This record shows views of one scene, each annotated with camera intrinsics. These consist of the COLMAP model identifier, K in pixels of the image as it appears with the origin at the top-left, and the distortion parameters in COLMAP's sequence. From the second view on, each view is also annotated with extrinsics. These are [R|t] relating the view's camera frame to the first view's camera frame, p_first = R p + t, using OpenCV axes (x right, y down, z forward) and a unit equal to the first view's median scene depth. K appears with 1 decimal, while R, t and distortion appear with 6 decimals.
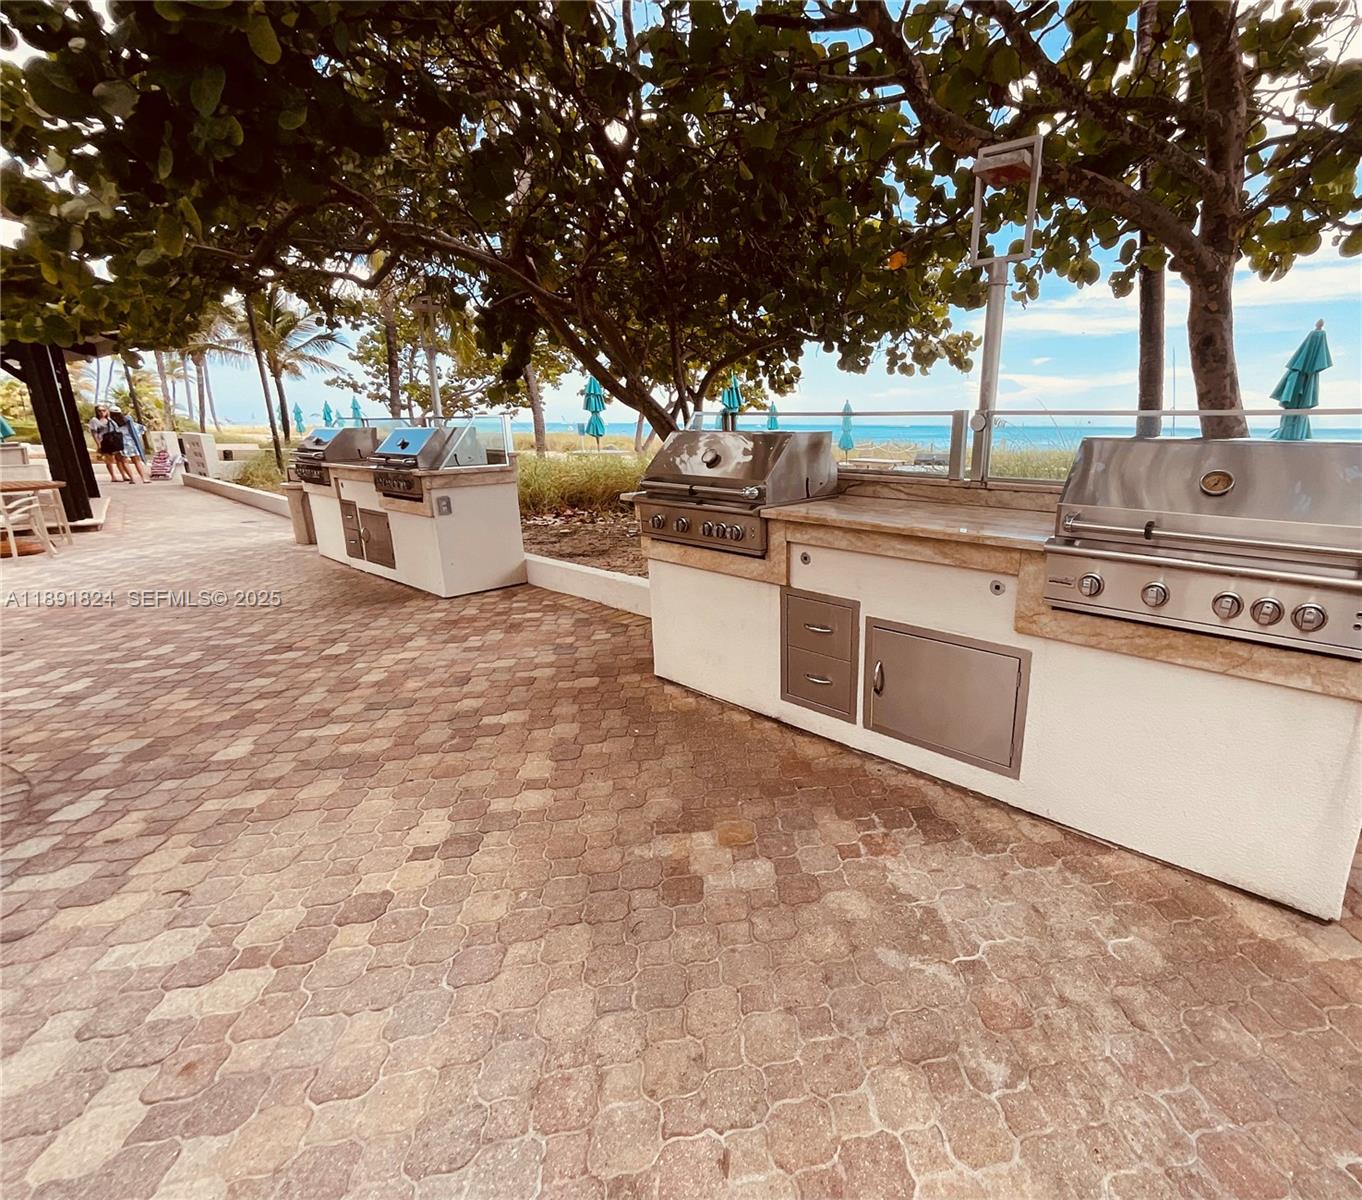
lens RADIAL K [[834.7, 0, 681.0], [0, 834.7, 600.0], [0, 0, 1]] dist [0.029838, 0.000335]
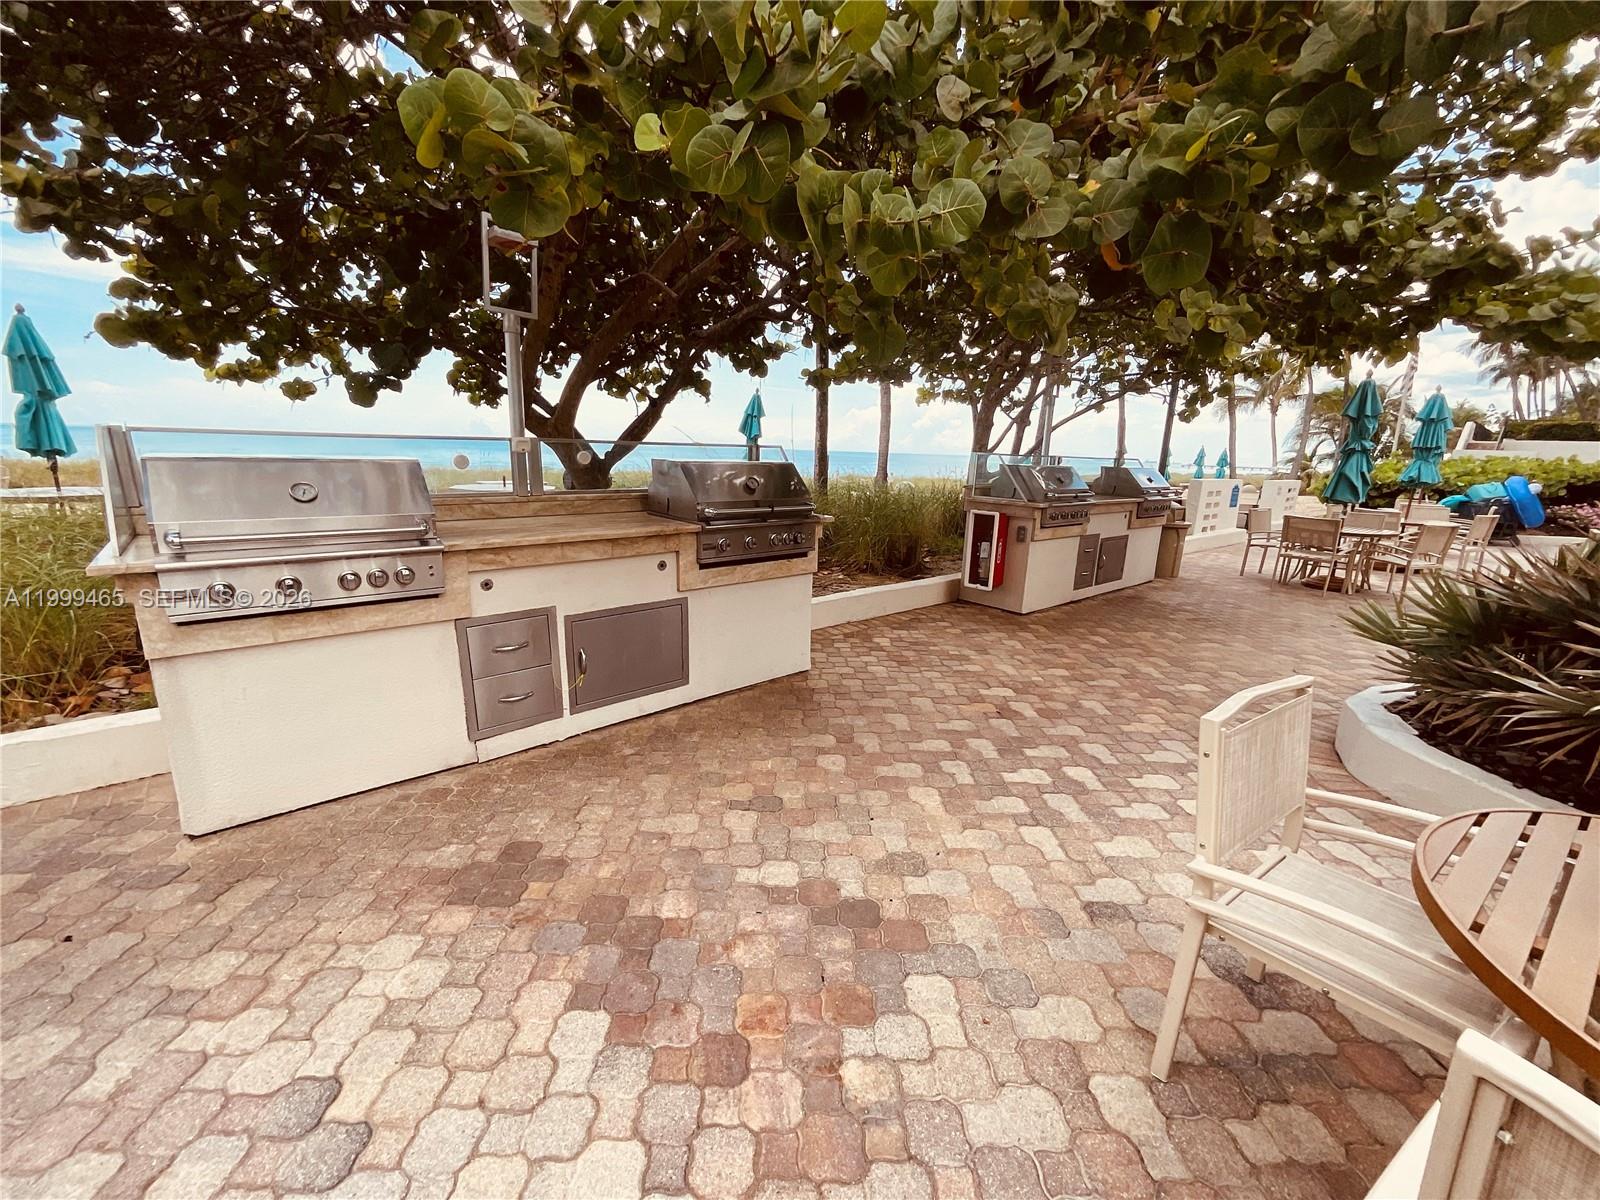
lens RADIAL K [[640.7, 0, 800.0], [0, 640.7, 600.0], [0, 0, 1]] dist [0.002052, 0.000975]
pose [[-0.002695, -0.243092, 0.970000, -1.250582], [0.170991, 0.955605, 0.239959, -0.335161], [-0.985269, 0.166508, 0.038991, 1.193262]]
